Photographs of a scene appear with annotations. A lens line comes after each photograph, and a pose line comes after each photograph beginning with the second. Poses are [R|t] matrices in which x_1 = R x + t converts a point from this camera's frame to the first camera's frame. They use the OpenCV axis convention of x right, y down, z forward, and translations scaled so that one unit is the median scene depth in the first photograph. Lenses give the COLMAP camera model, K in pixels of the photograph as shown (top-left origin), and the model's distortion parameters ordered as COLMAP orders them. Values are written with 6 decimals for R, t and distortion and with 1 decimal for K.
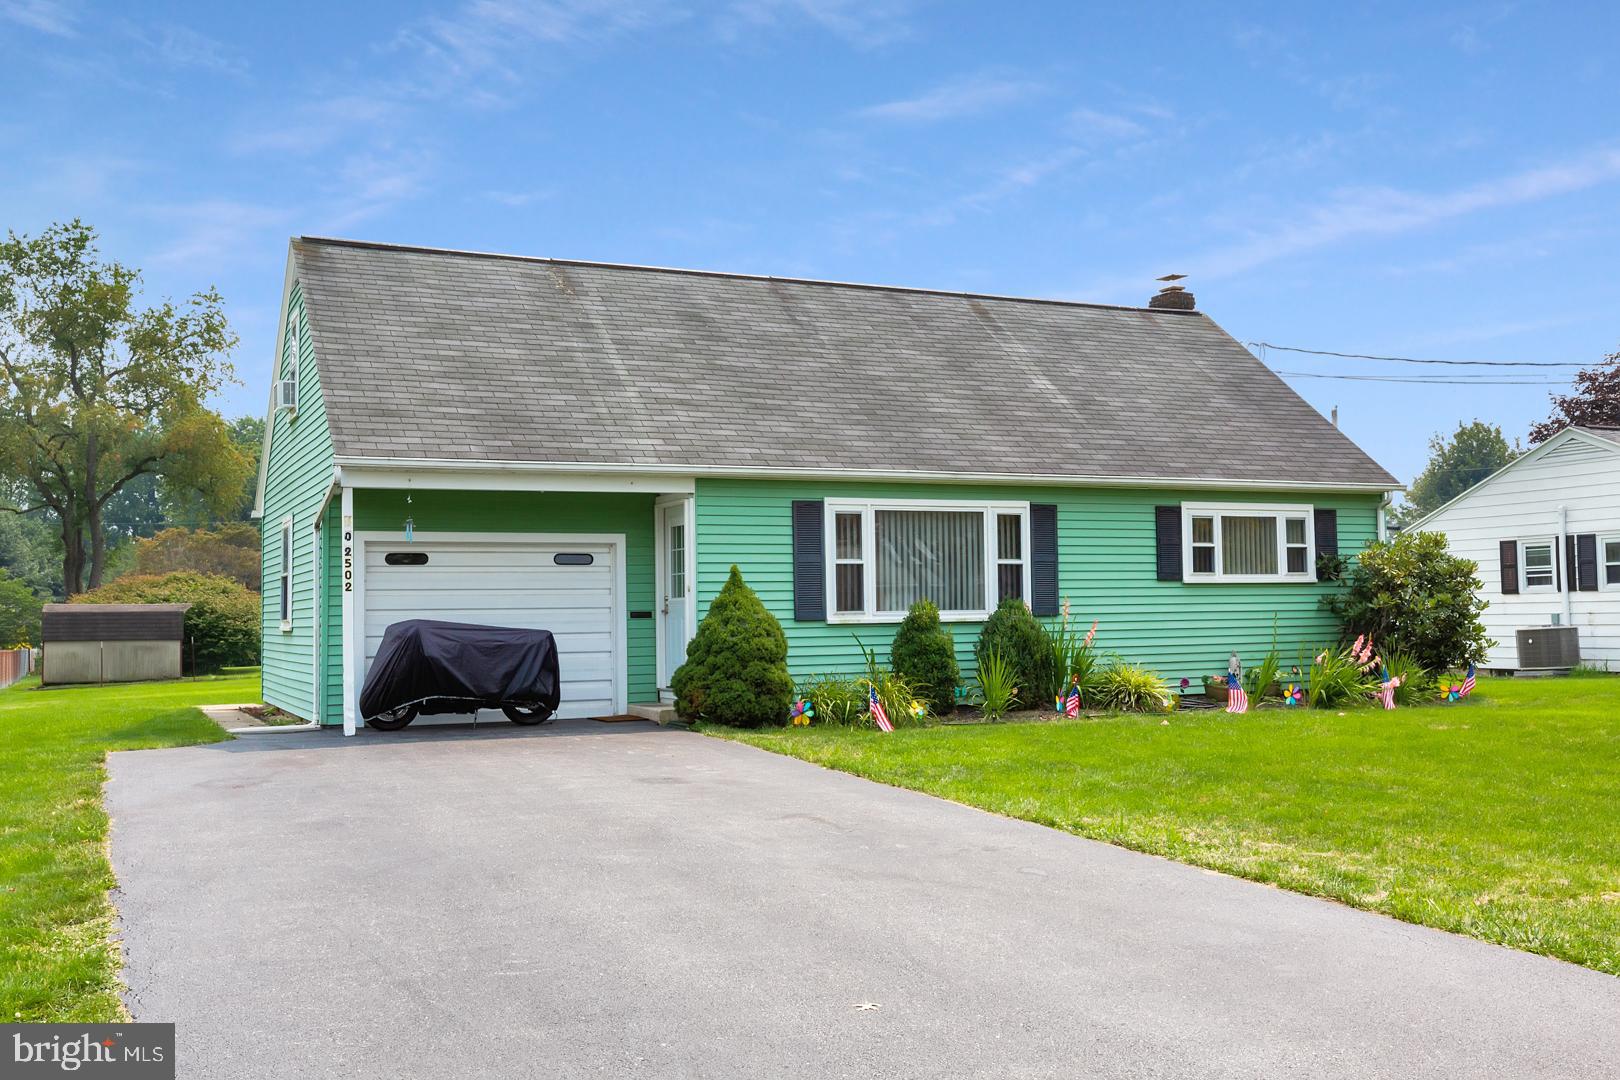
lens RADIAL K [[1497.5, 0, 810.0], [0, 1497.5, 540.0], [0, 0, 1]] dist [-0.012772, -0.002854]
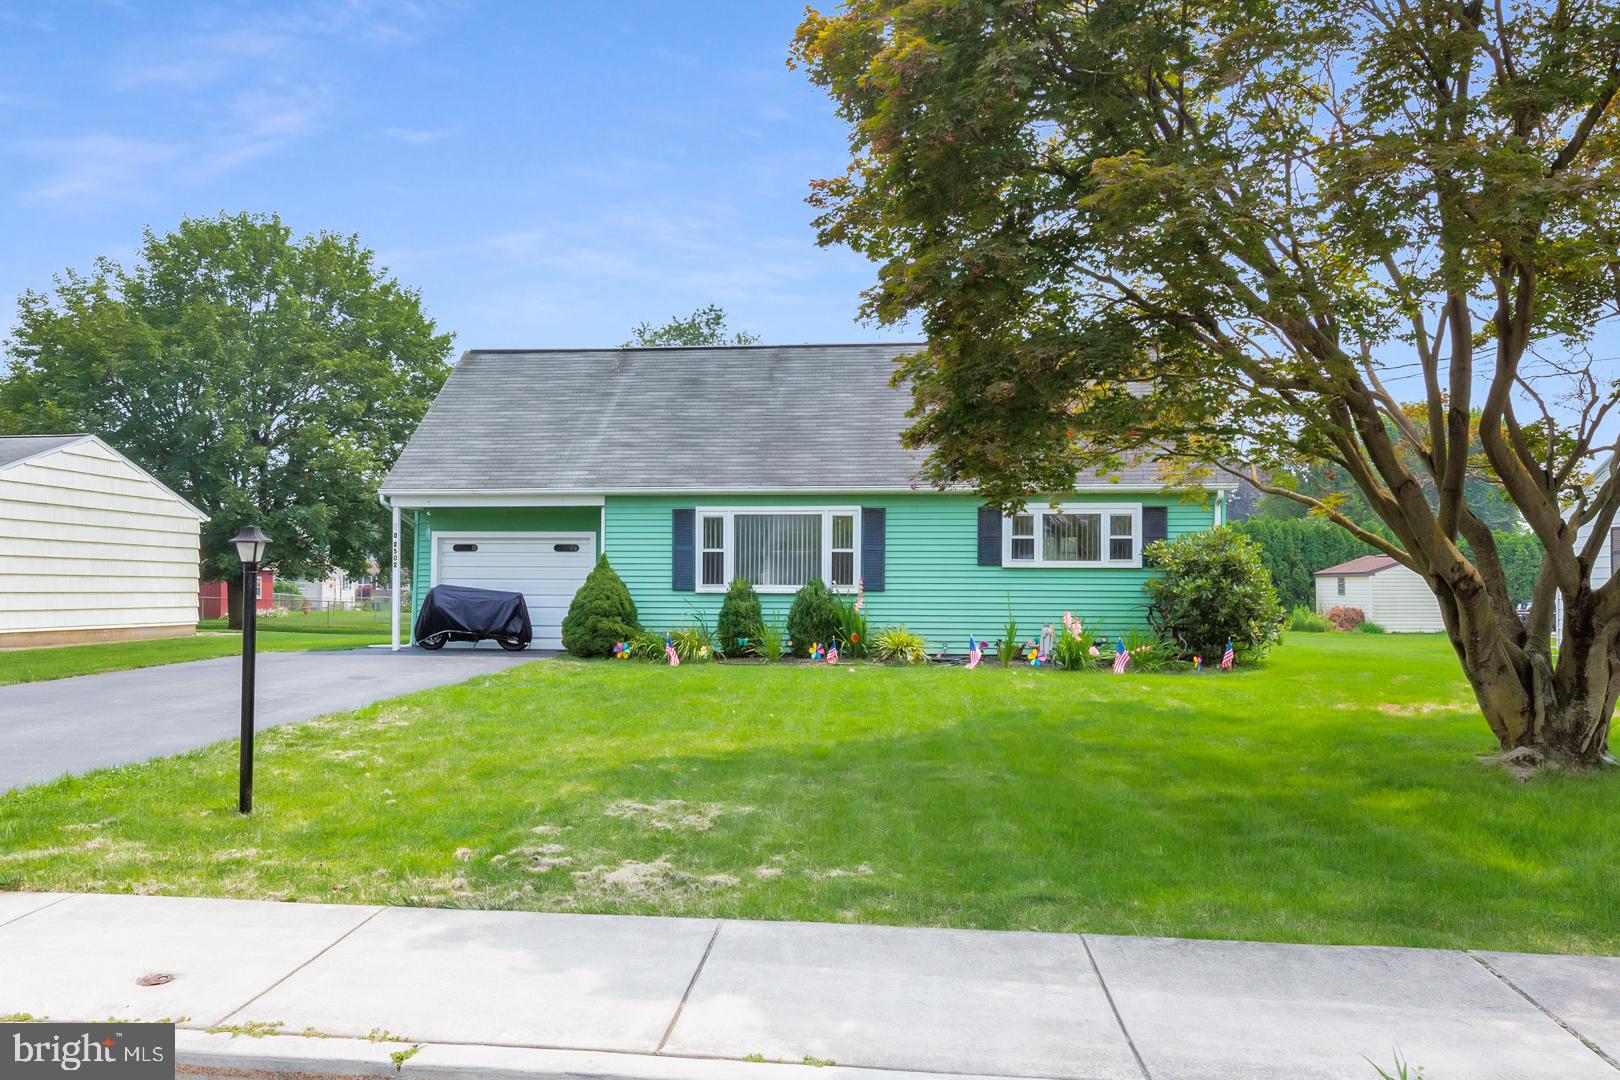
lens RADIAL K [[1241.1, 0, 802.5], [0, 1241.1, 555.1], [0, 0, 1]] dist [0.023819, -0.003523]
pose [[0.860538, 0.007181, -0.509335, 0.684135], [0.007917, 0.999591, 0.027469, -0.012852], [0.509324, -0.027670, 0.860130, 0.006440]]
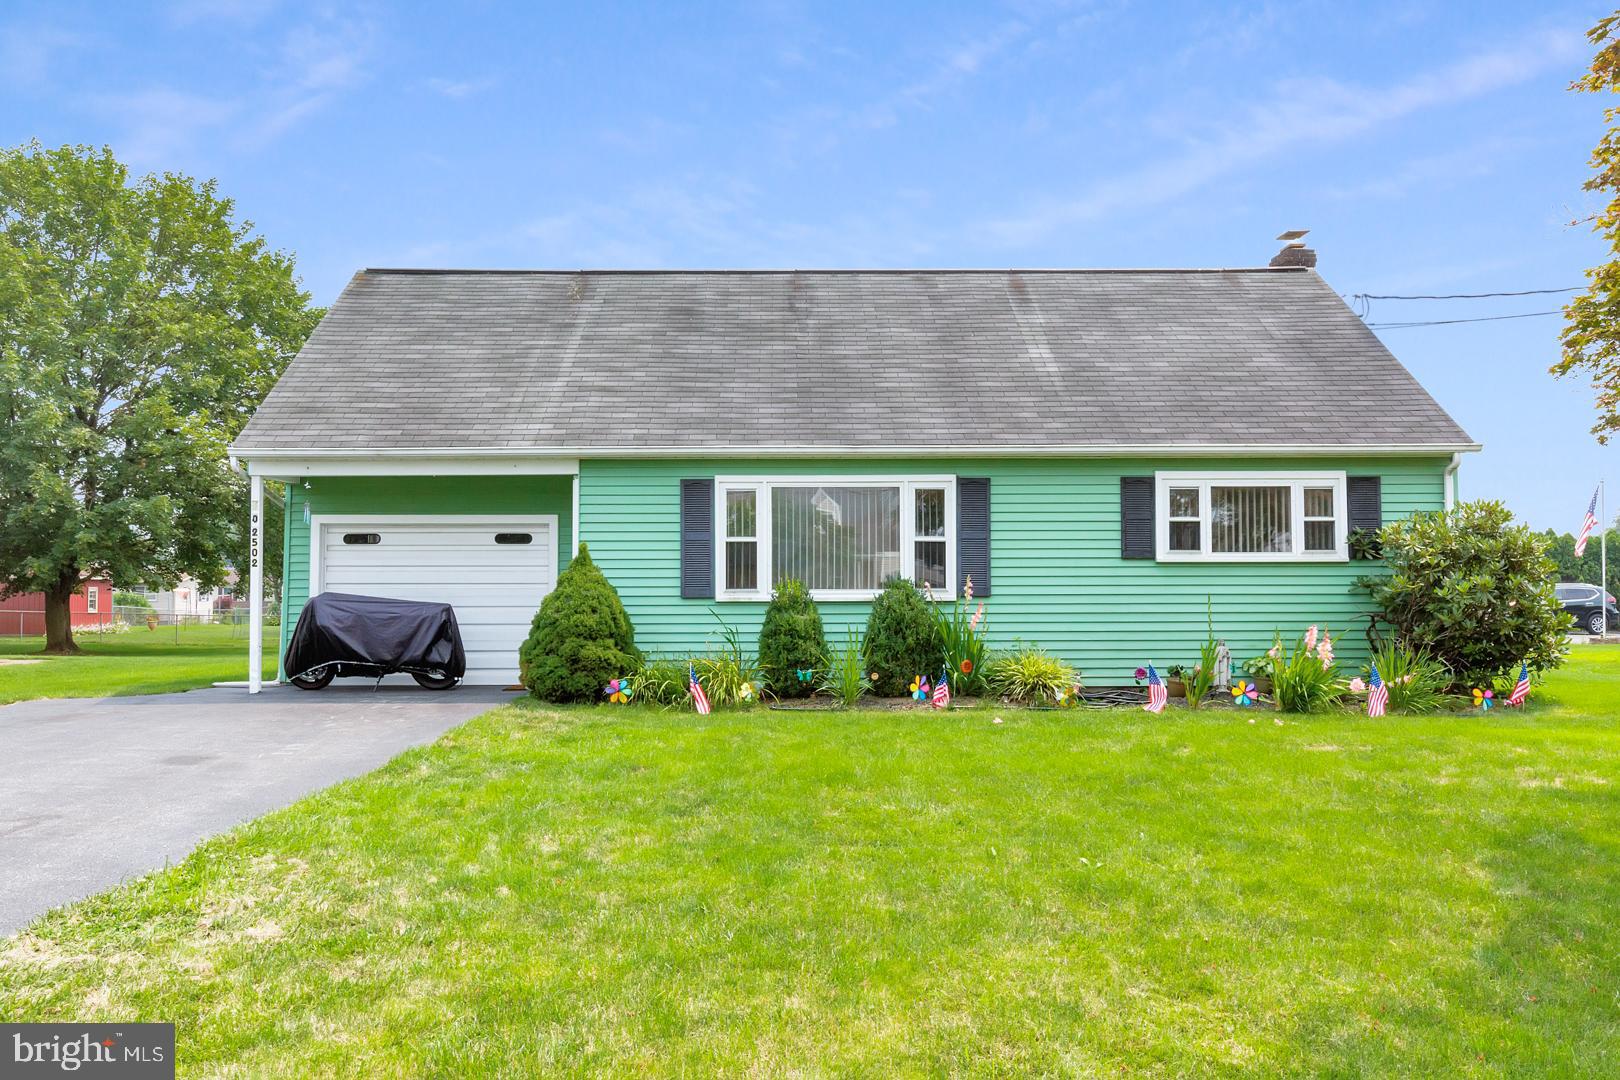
lens RADIAL K [[1172.1, 0, 810.0], [0, 1172.1, 540.0], [0, 0, 1]] dist [0.004803, 0.003303]
pose [[0.916191, -0.005182, -0.400709, 0.364095], [0.009025, 0.999930, 0.007705, 0.008897], [0.400641, -0.010675, 0.916173, 0.290554]]
